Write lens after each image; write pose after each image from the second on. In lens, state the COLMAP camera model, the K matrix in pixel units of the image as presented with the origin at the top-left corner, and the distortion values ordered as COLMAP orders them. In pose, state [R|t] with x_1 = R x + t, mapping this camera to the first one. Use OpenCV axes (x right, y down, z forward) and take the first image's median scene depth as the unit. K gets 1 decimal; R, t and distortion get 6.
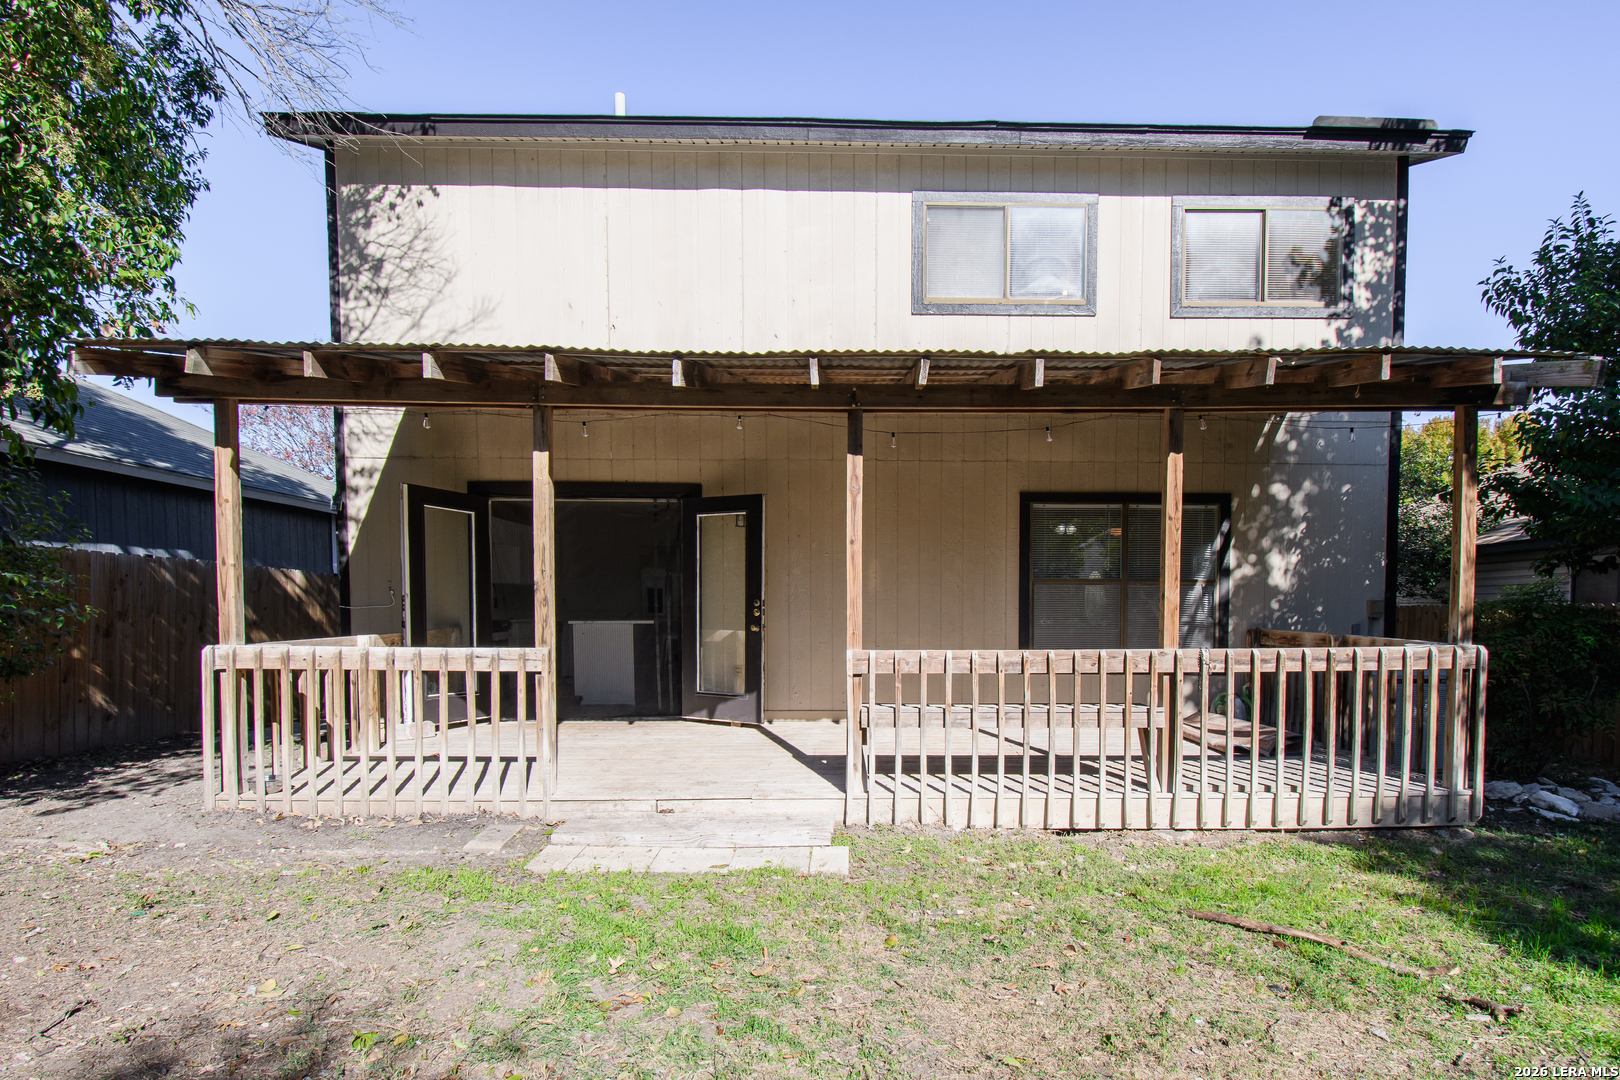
lens RADIAL K [[917.3, 0, 841.1], [0, 917.3, 659.2], [0, 0, 1]] dist [0.019803, -0.002161]
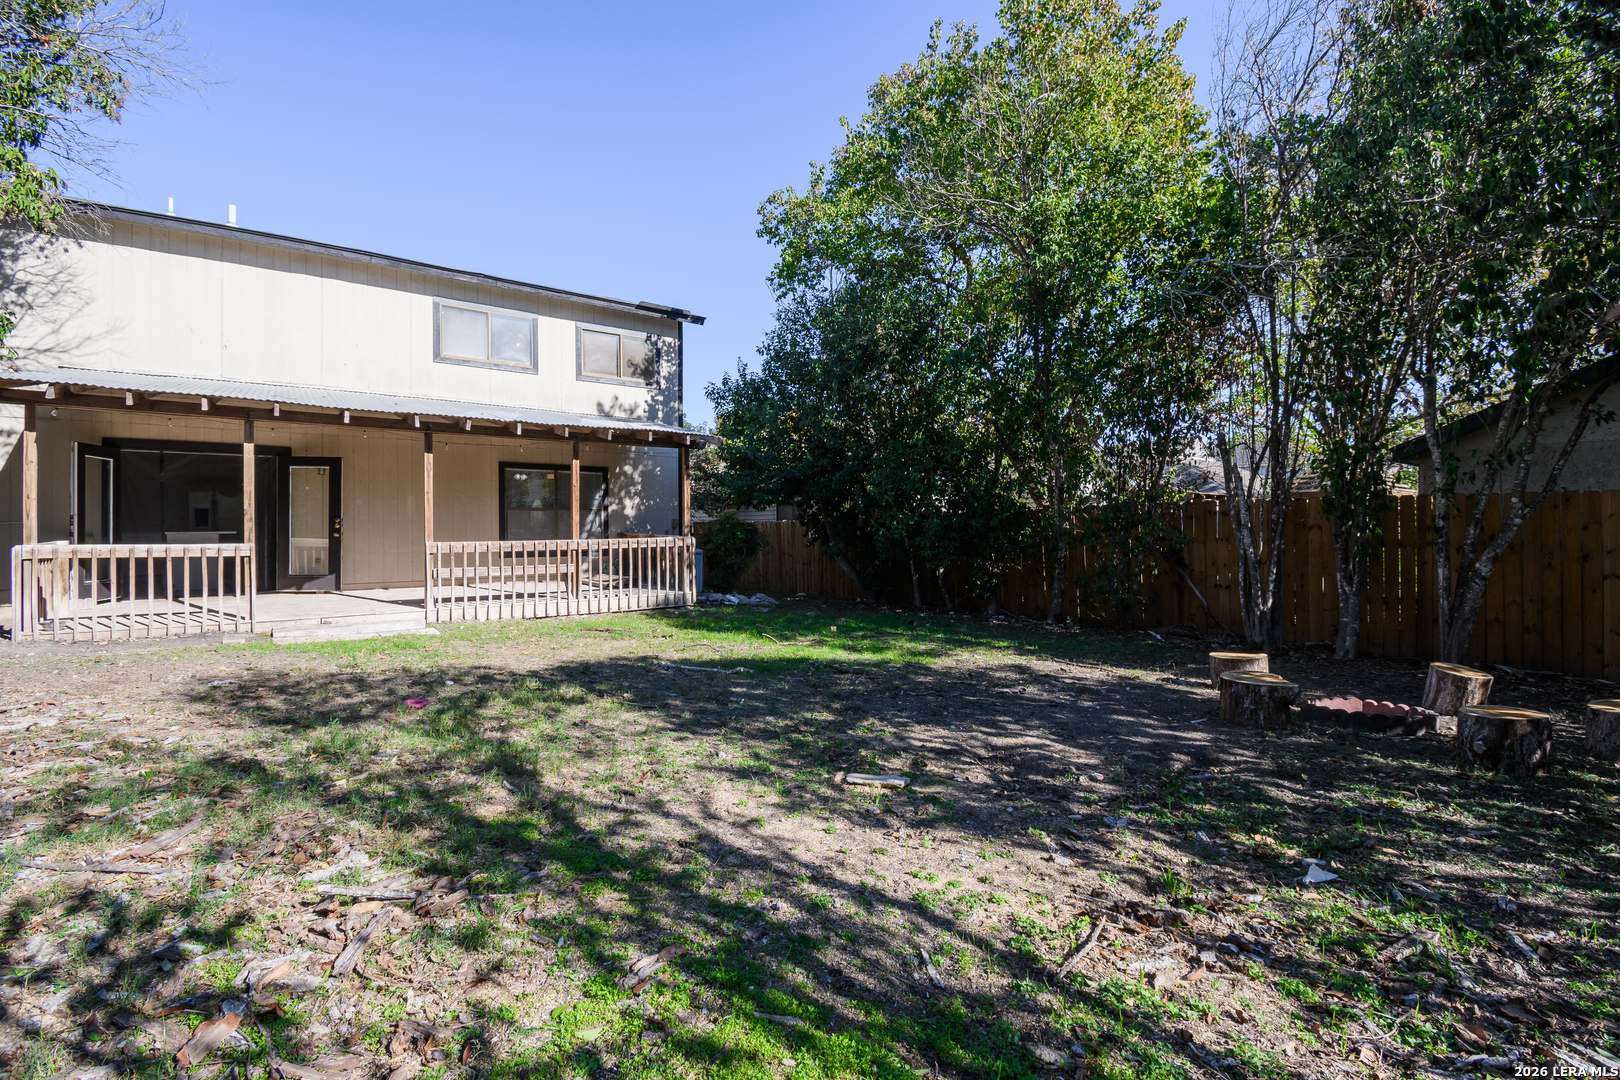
lens RADIAL K [[726.4, 0, 825.4], [0, 726.4, 529.3], [0, 0, 1]] dist [0.020587, -0.024195]
pose [[0.797110, -0.005440, 0.603809, -0.188707], [0.035807, 0.998626, -0.038273, 0.039519], [-0.602771, 0.052128, 0.796210, -0.632528]]
